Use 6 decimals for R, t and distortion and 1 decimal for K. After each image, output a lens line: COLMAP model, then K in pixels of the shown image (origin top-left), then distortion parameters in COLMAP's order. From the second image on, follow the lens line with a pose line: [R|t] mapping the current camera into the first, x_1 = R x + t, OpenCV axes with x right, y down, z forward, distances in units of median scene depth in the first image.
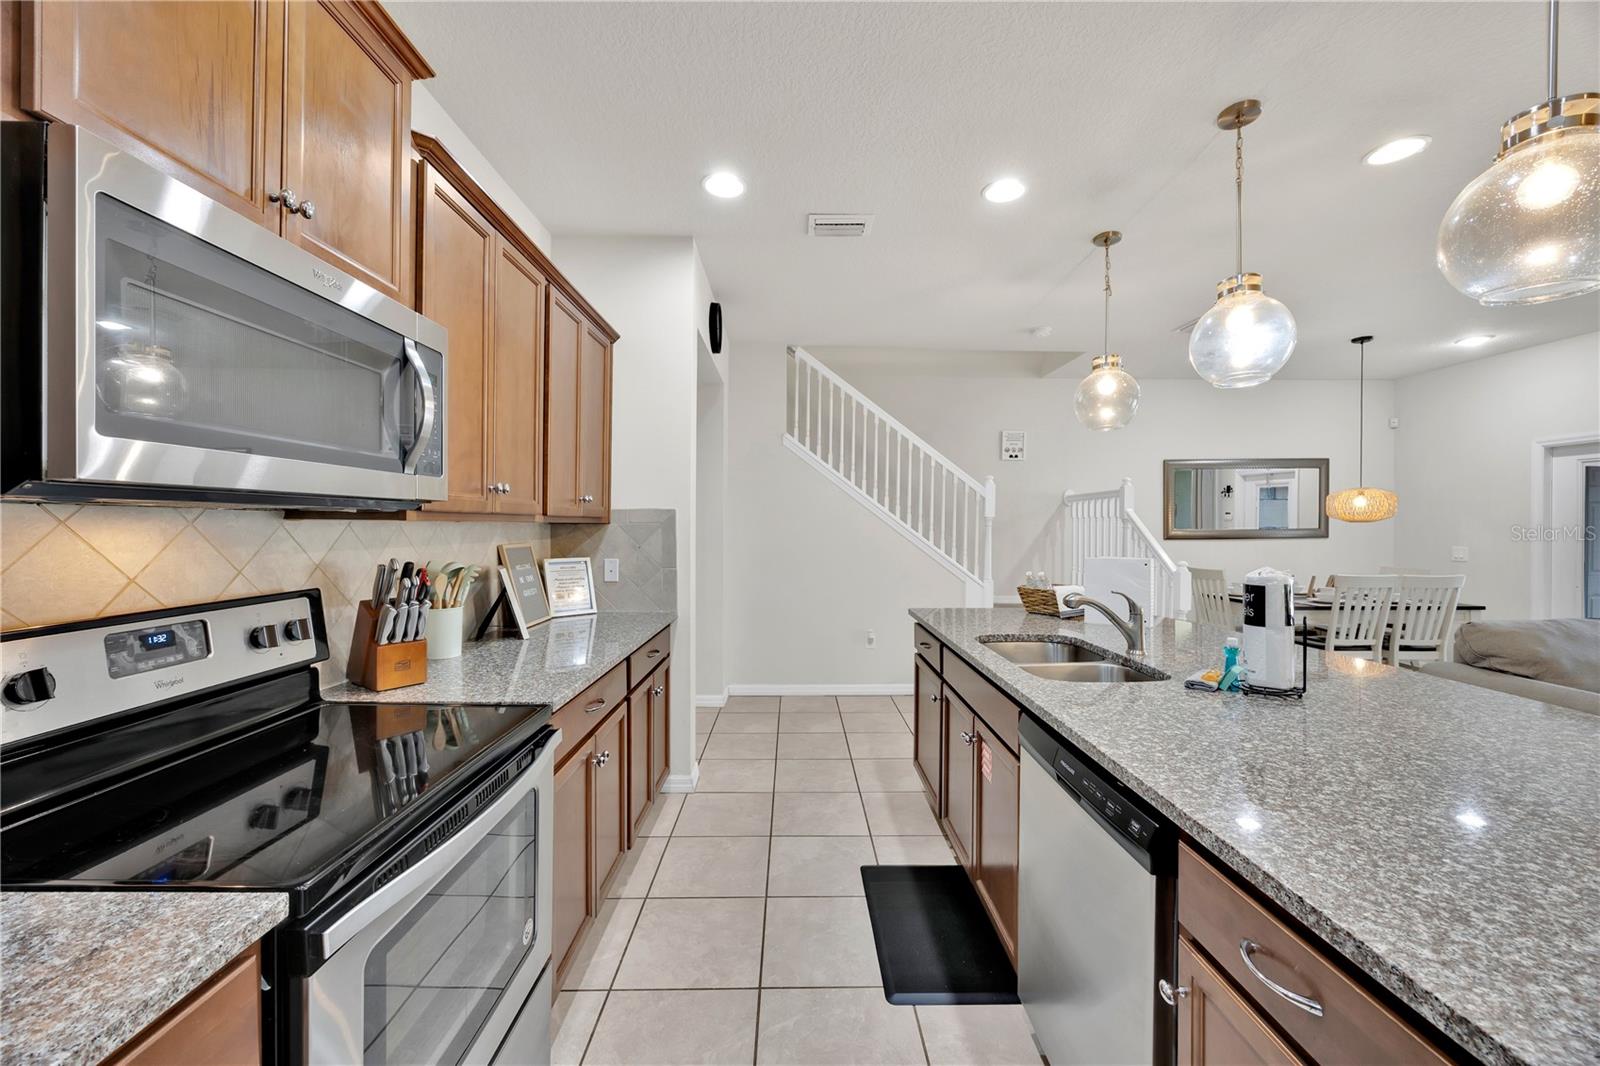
lens RADIAL K [[607.1, 0, 803.5], [0, 607.1, 530.8], [0, 0, 1]] dist [-0.004836, 0.000221]
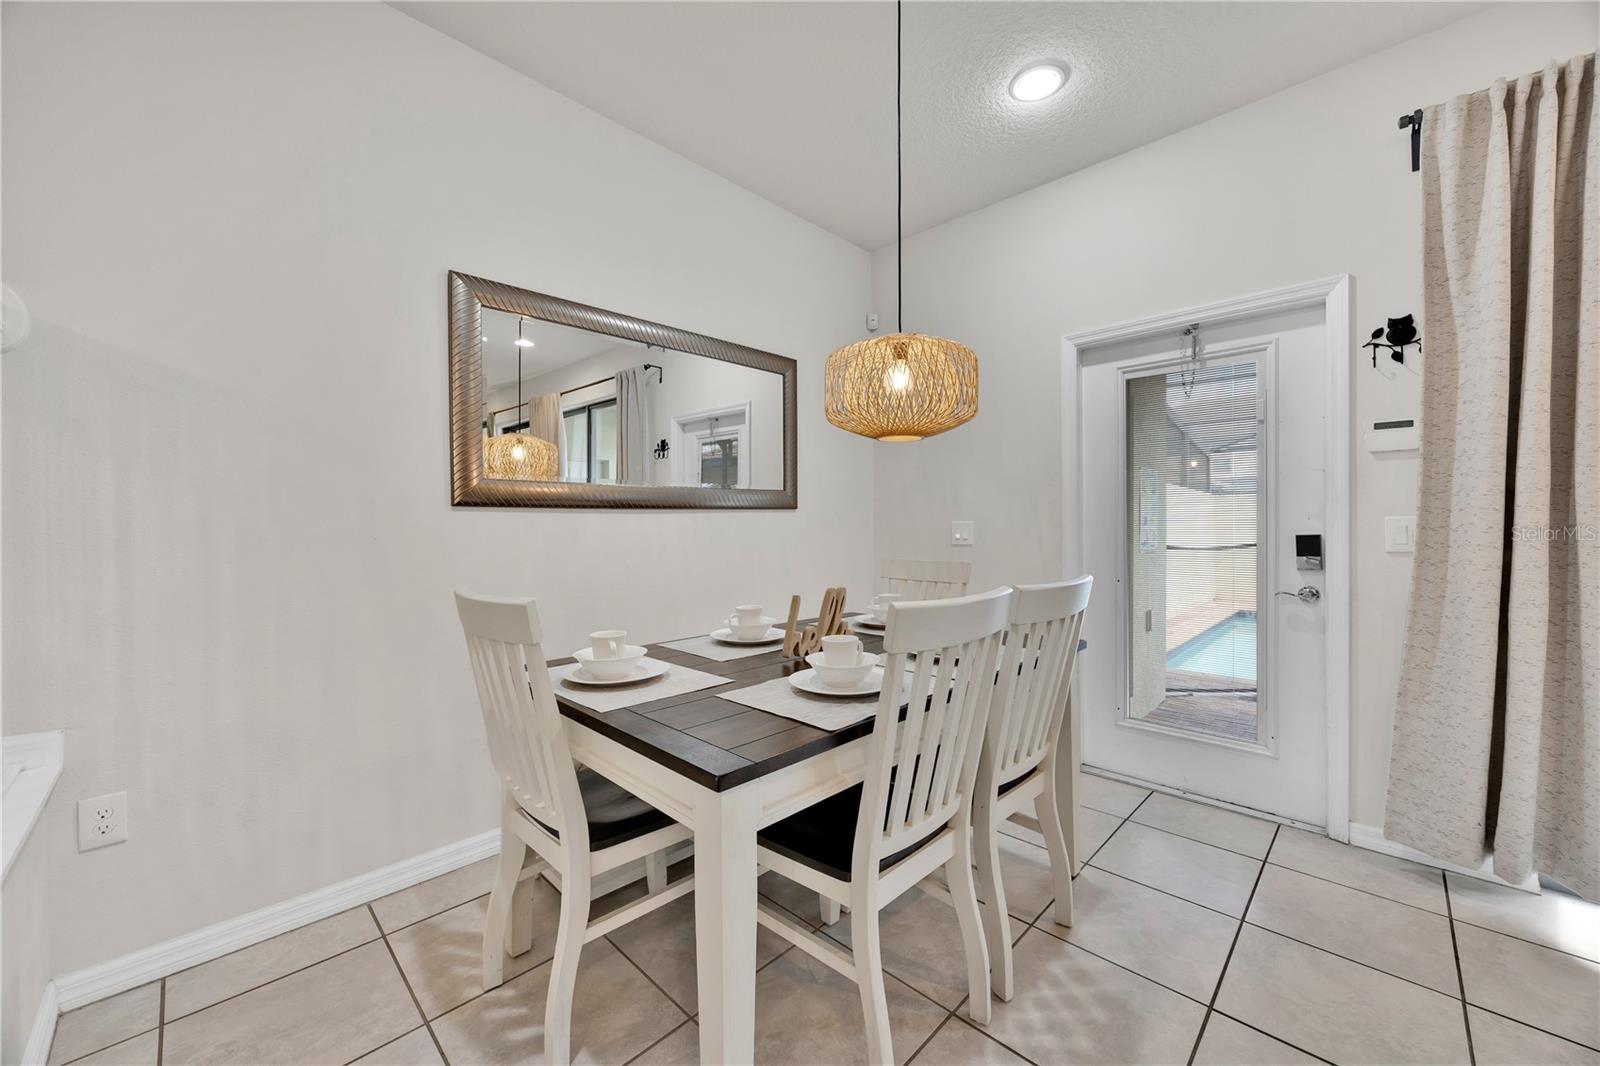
lens RADIAL K [[607.1, 0, 803.5], [0, 607.1, 530.8], [0, 0, 1]] dist [-0.004836, 0.000221]
pose [[0.709745, -0.009350, 0.704397, 0.596890], [0.012639, 0.999920, 0.000537, 0.037325], [-0.704345, 0.008522, 0.709806, 0.743839]]
